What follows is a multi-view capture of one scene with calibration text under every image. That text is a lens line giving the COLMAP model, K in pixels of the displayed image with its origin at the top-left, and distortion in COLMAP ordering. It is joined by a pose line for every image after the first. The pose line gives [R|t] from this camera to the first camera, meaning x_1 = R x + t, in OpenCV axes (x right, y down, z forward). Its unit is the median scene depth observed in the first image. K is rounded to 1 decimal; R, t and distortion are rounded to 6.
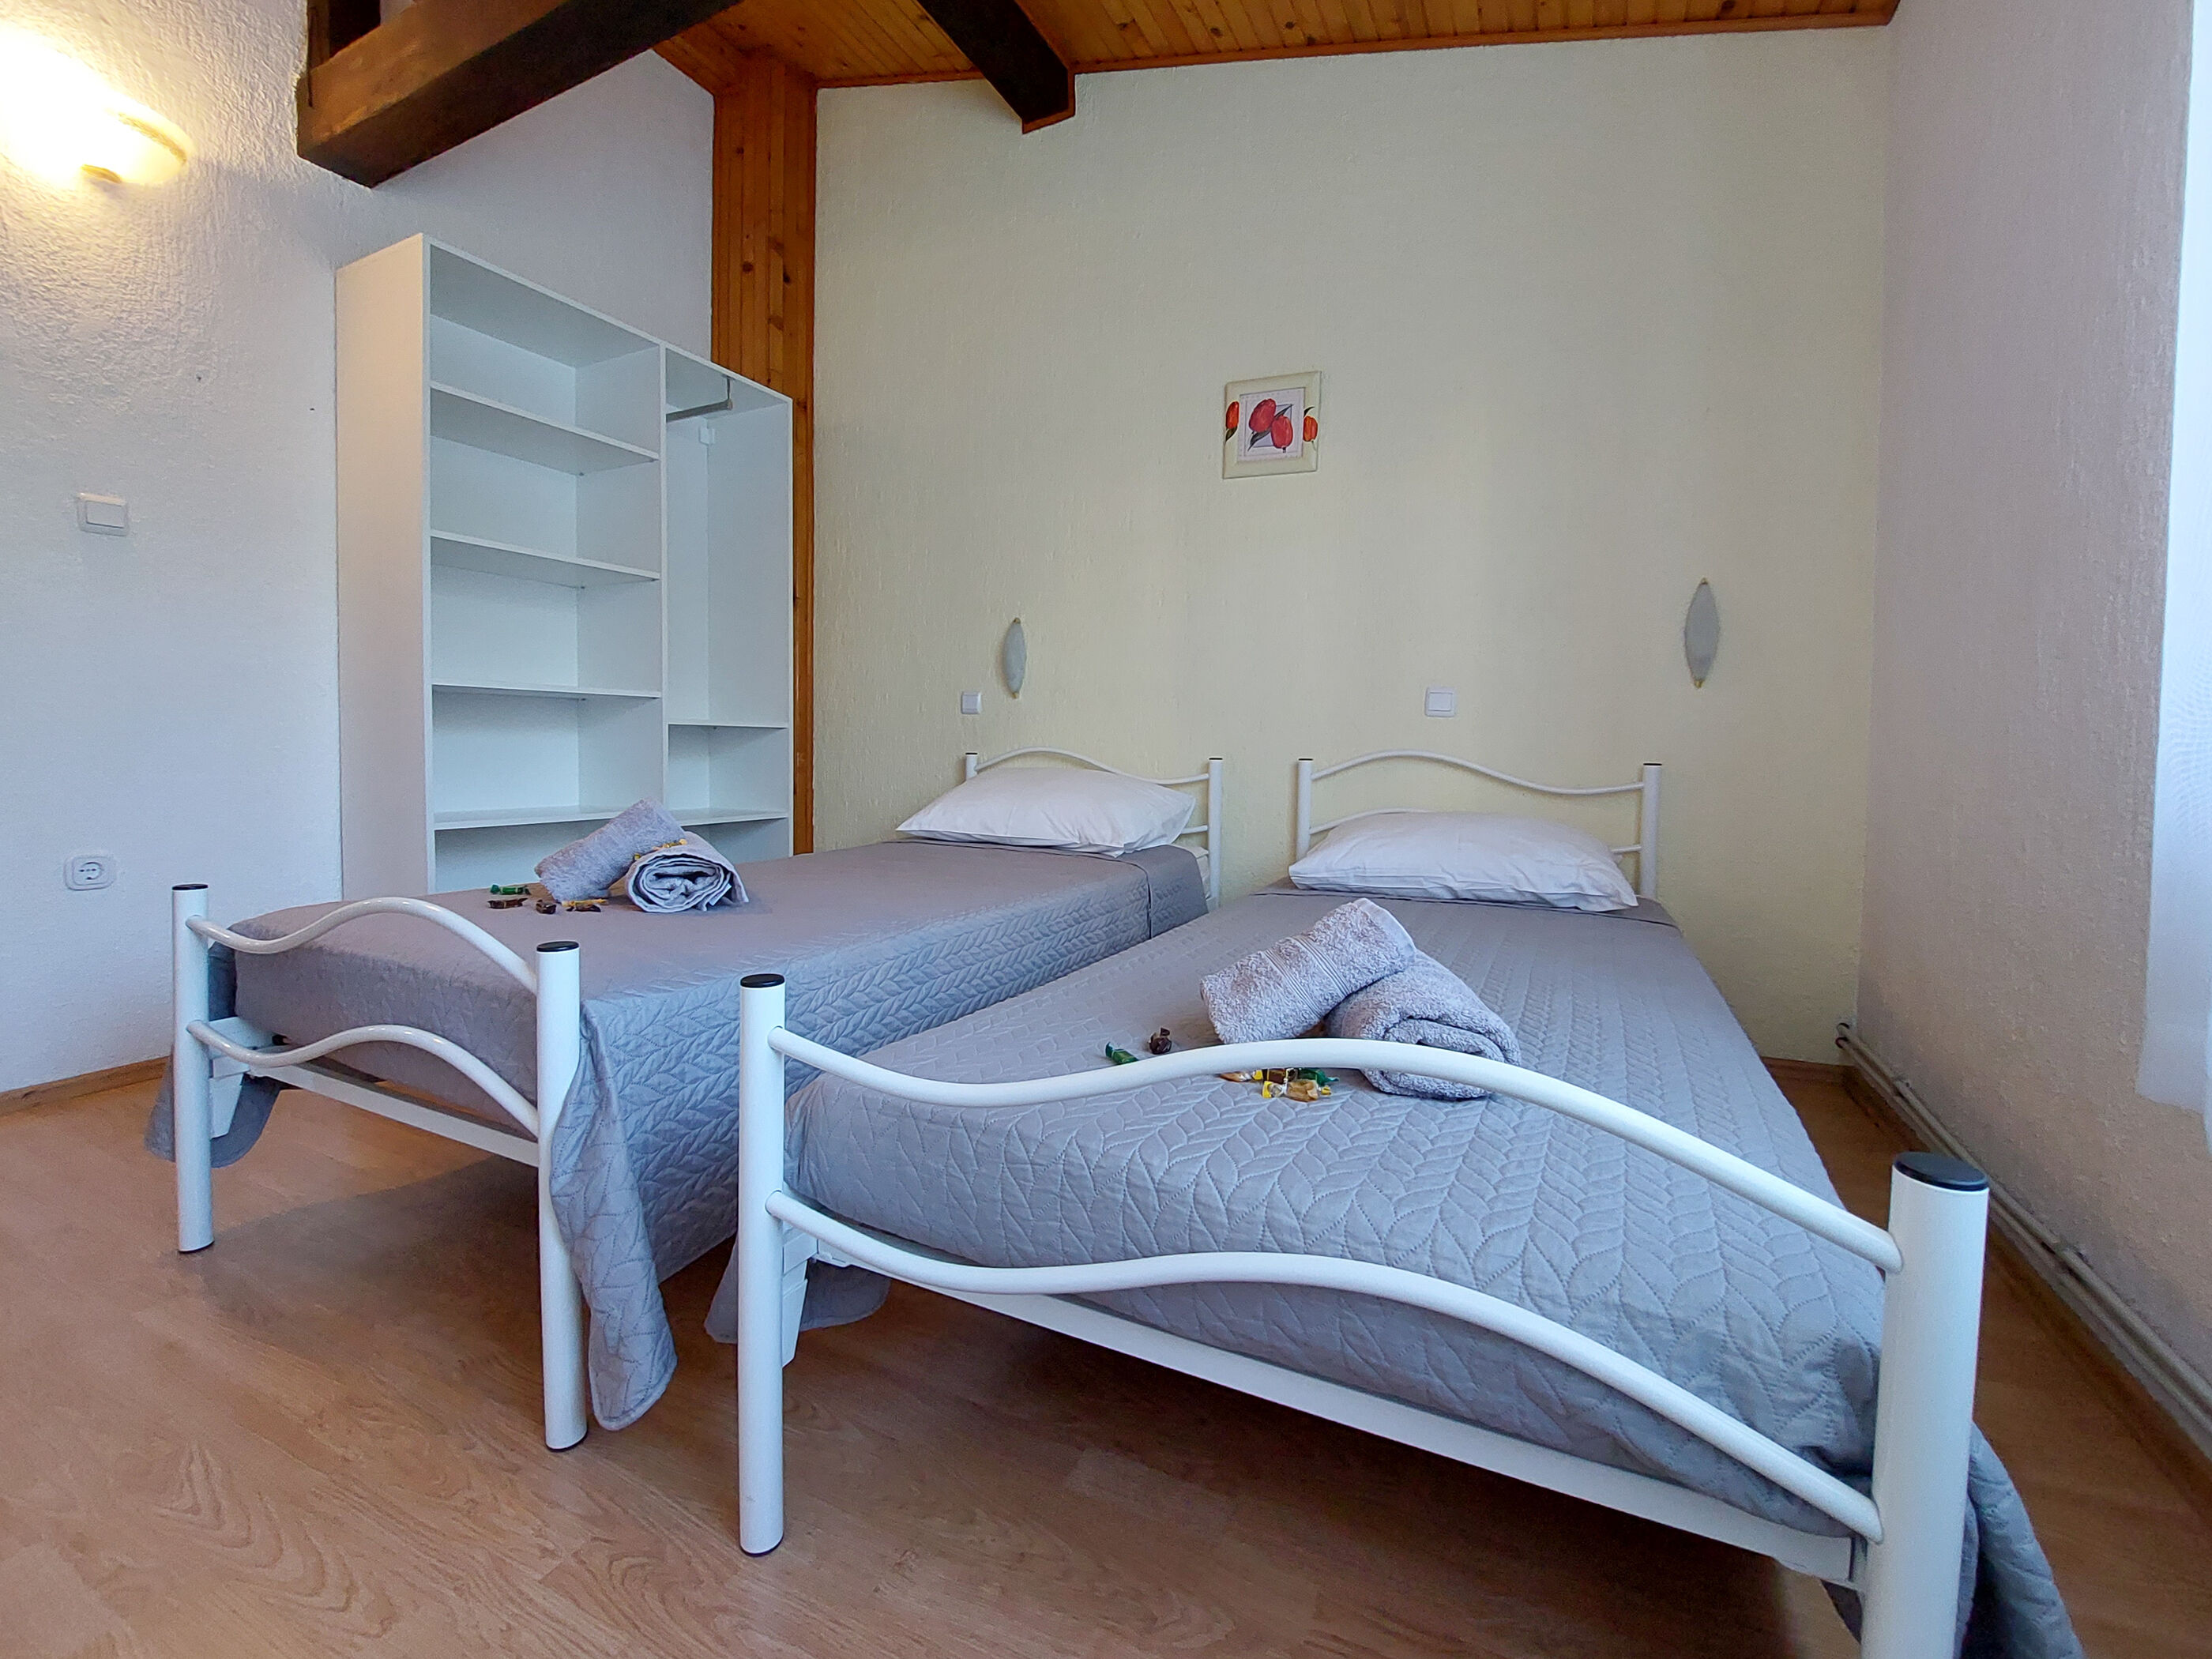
lens RADIAL K [[904.1, 0, 1101.8], [0, 904.1, 788.5], [0, 0, 1]] dist [0.001348, 0.000121]
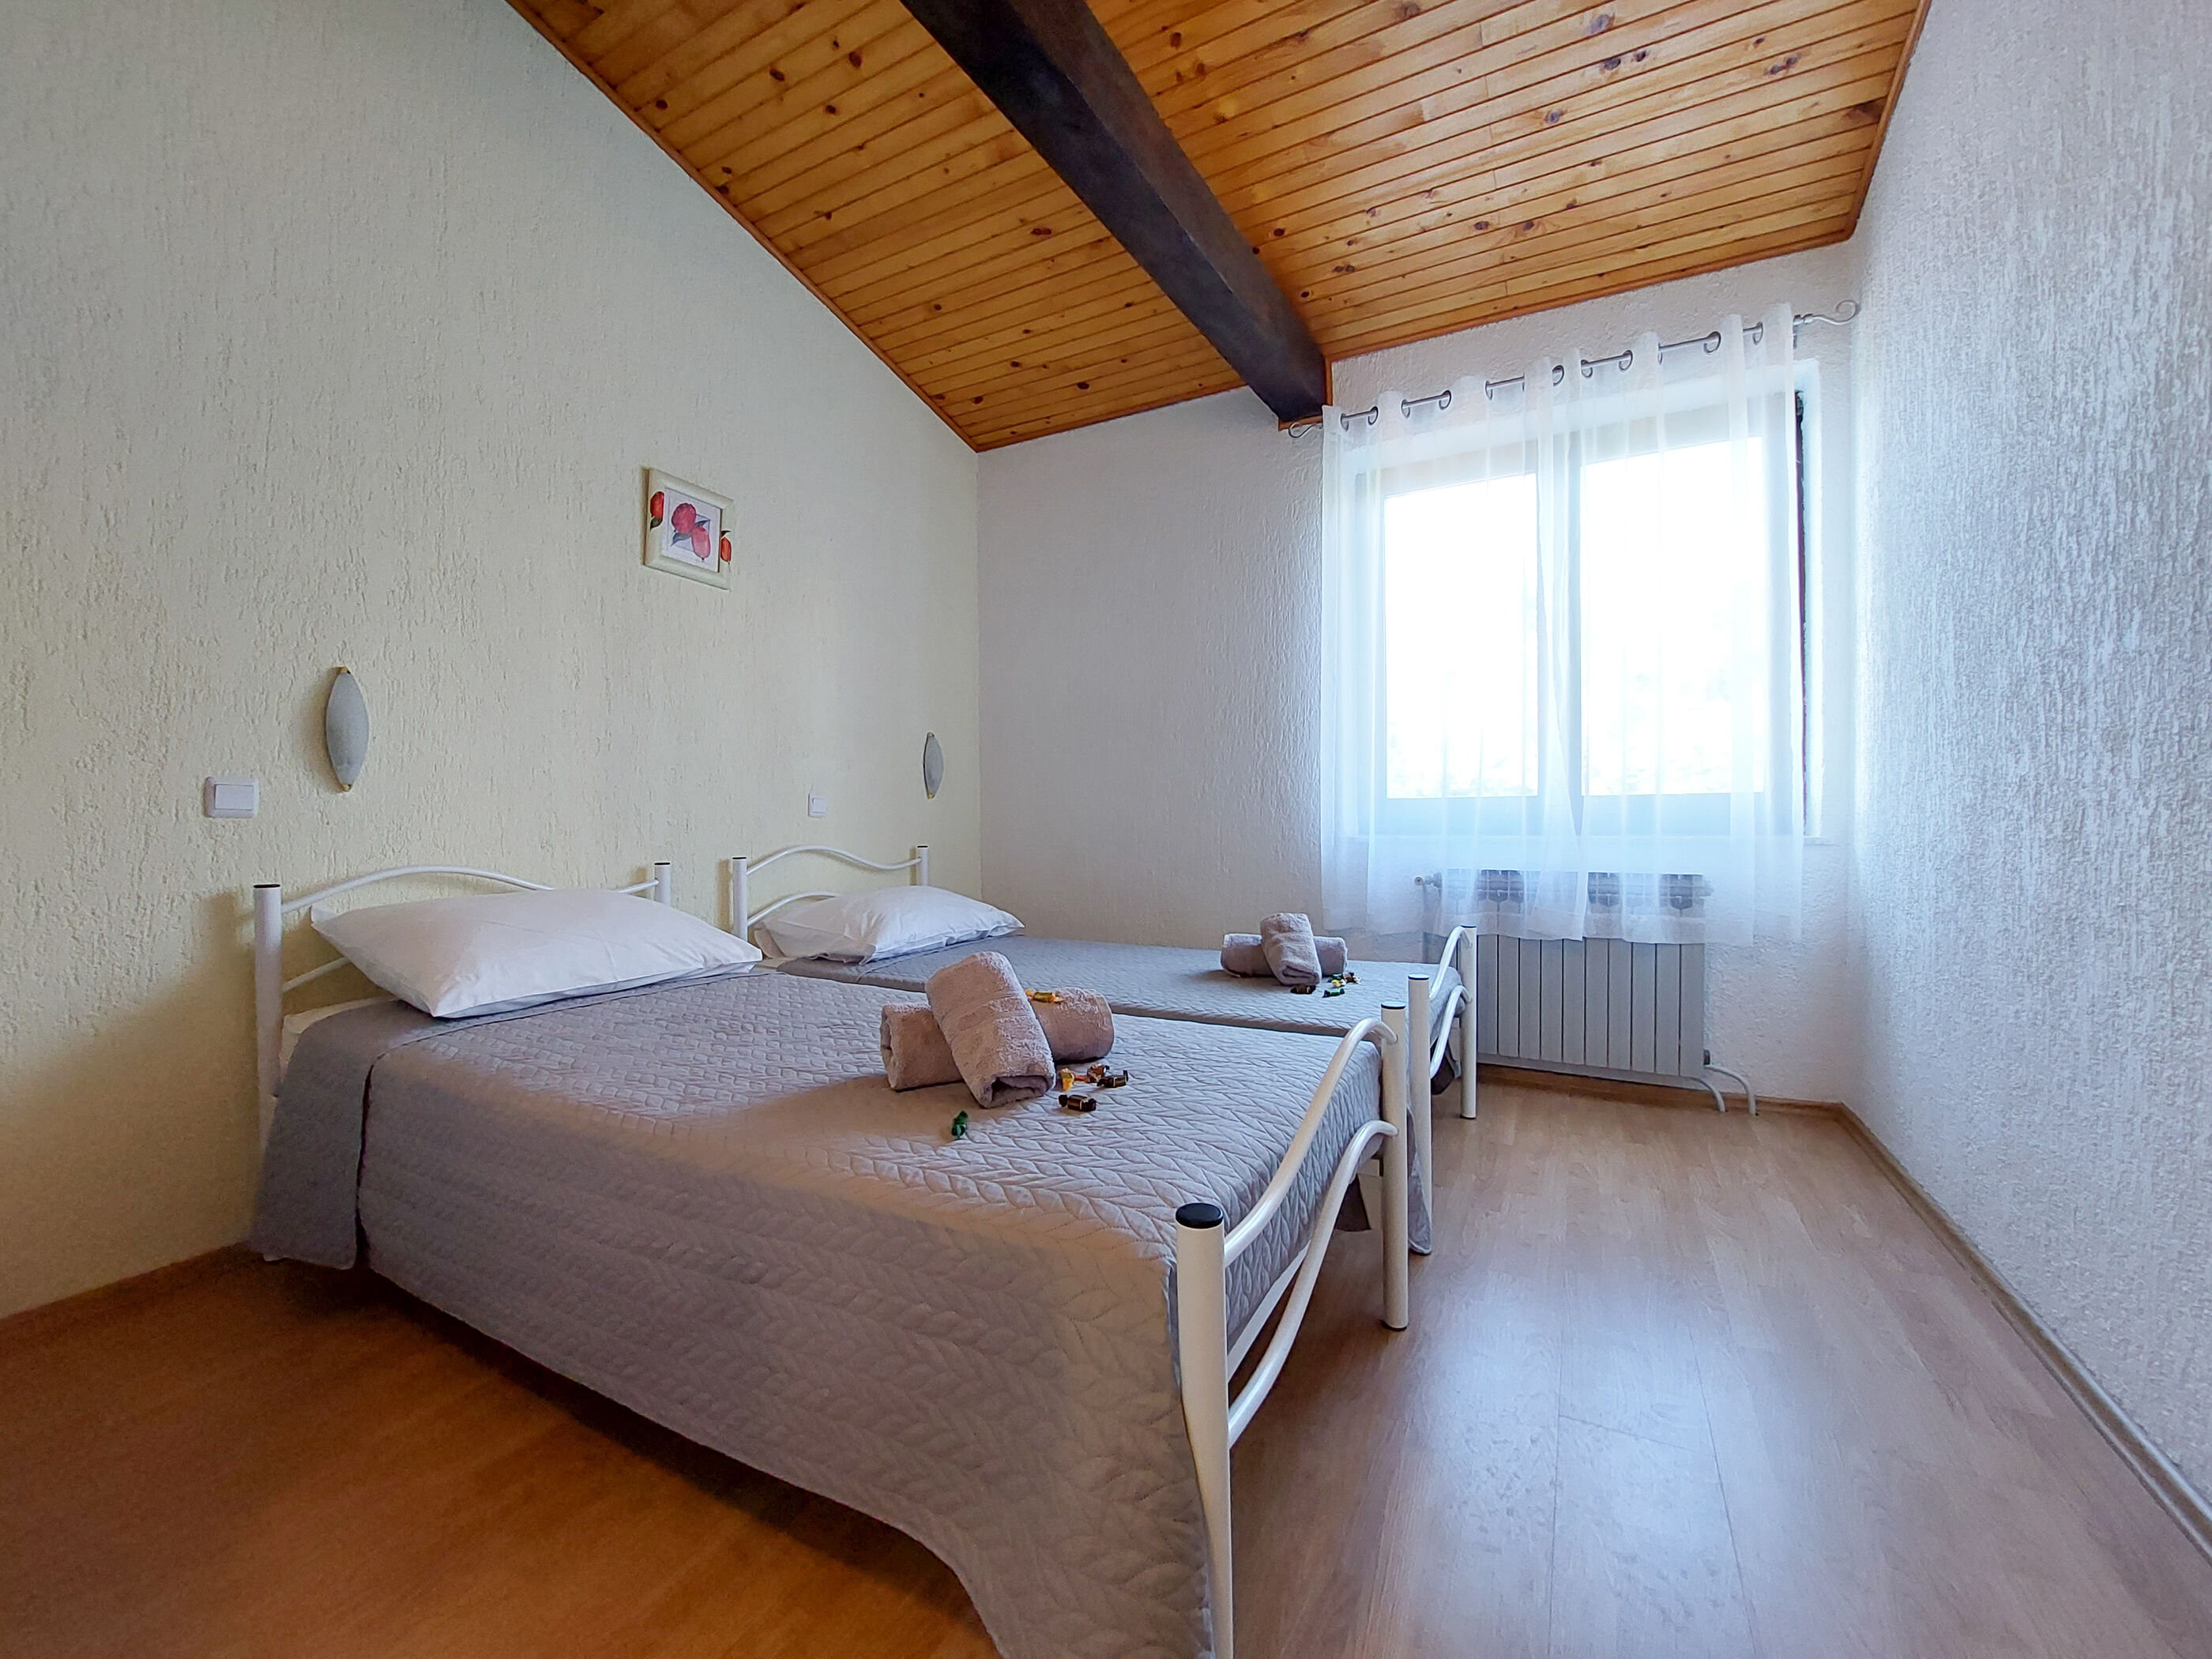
lens RADIAL K [[919.3, 0, 1109.1], [0, 919.3, 845.7], [0, 0, 1]] dist [-0.013035, -0.000793]
pose [[0.056213, -0.048260, 0.997252, -0.813131], [0.057713, 0.997318, 0.045010, -0.069993], [-0.996749, 0.055024, 0.058848, 0.490760]]
